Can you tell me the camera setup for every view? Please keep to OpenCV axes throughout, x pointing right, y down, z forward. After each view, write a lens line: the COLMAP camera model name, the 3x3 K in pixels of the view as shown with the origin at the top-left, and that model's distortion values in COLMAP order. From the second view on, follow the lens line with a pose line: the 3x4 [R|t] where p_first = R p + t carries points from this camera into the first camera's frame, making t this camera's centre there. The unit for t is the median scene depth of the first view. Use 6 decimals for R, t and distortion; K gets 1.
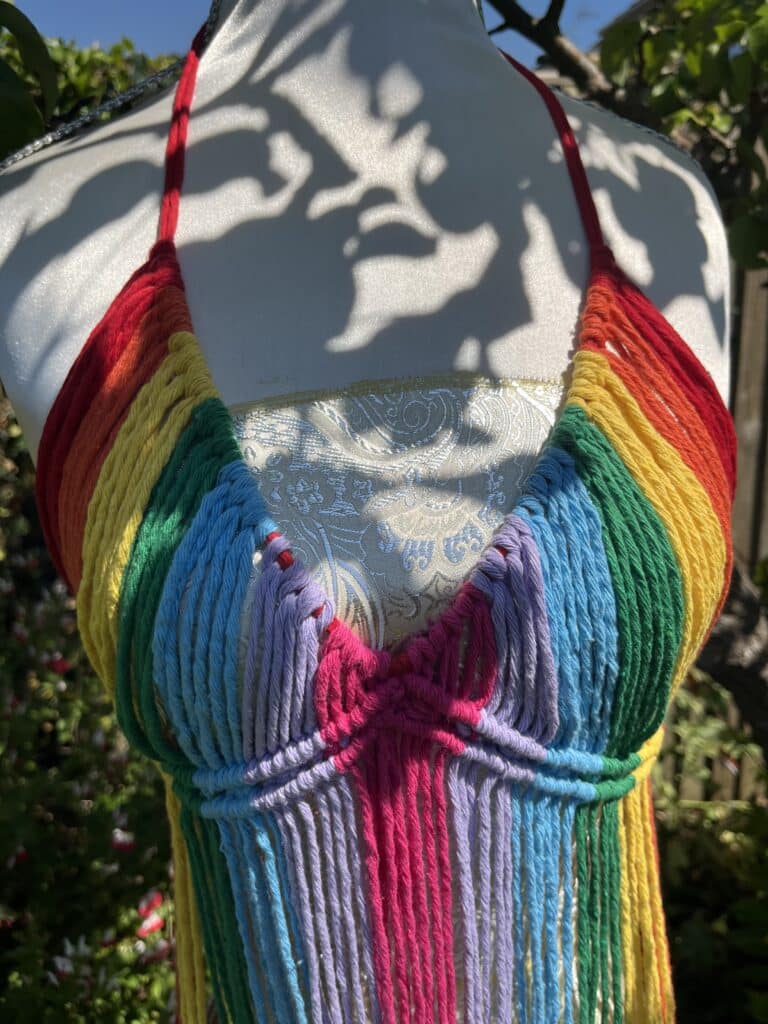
lens RADIAL K [[798.3, 0, 384.0], [0, 798.3, 512.0], [0, 0, 1]] dist [-0.010240, -0.005819]
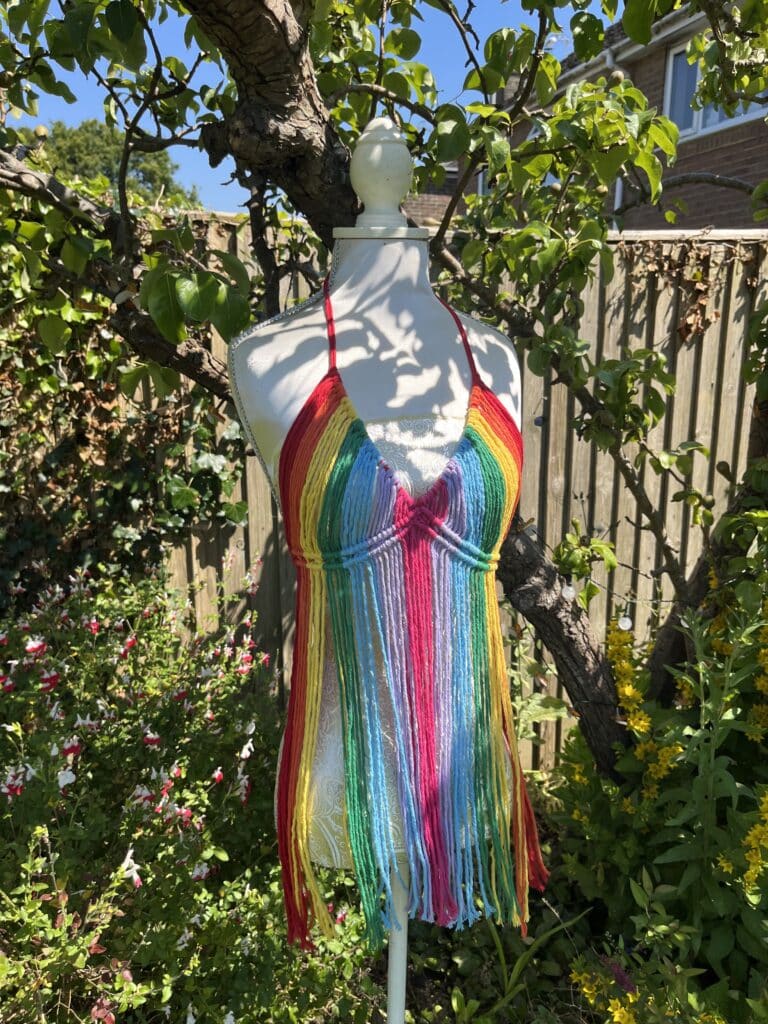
lens RADIAL K [[798.3, 0, 384.0], [0, 798.3, 512.0], [0, 0, 1]] dist [-0.010240, -0.005819]
pose [[0.981779, 0.013541, 0.189544, -0.661312], [0.004676, 0.995434, -0.095335, 0.484974], [-0.189970, 0.094484, 0.977233, -1.906197]]
